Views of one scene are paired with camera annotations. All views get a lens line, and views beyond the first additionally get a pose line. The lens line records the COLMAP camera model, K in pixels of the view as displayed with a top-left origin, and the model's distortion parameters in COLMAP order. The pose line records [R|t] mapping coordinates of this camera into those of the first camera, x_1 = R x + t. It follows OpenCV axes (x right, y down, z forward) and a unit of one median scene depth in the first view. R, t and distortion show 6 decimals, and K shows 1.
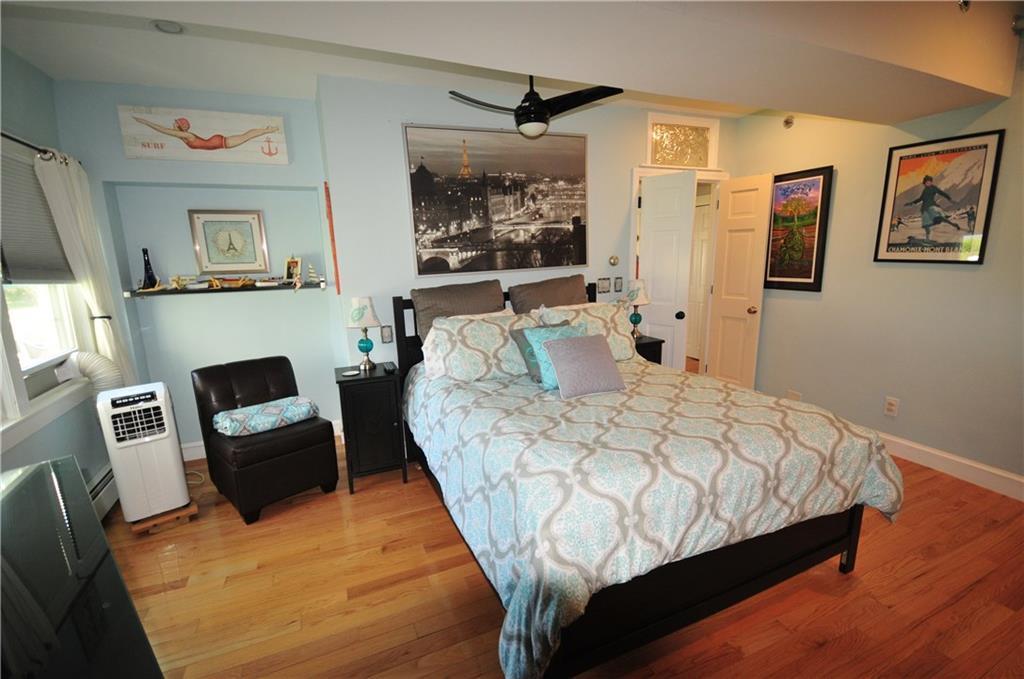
lens RADIAL K [[445.6, 0, 508.6], [0, 445.6, 356.4], [0, 0, 1]] dist [0.015735, -0.014732]
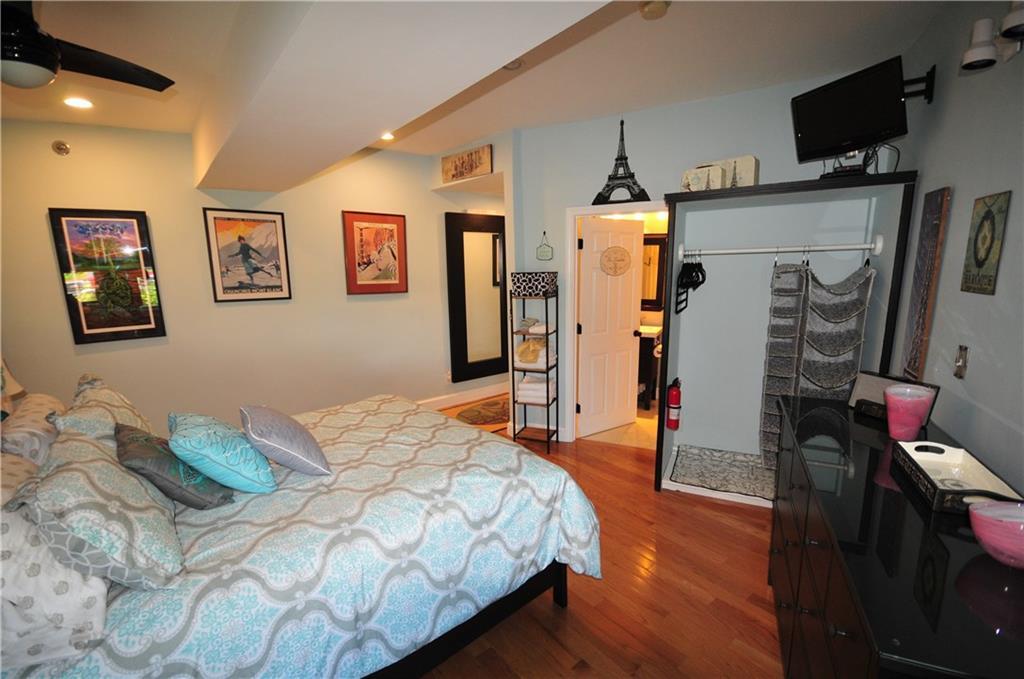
lens RADIAL K [[445.6, 0, 508.6], [0, 445.6, 356.4], [0, 0, 1]] dist [0.015735, -0.014732]
pose [[-0.257867, -0.151005, 0.954307, -0.555430], [0.250996, 0.943331, 0.217090, -0.154433], [-0.933009, 0.295508, -0.205352, 0.622950]]
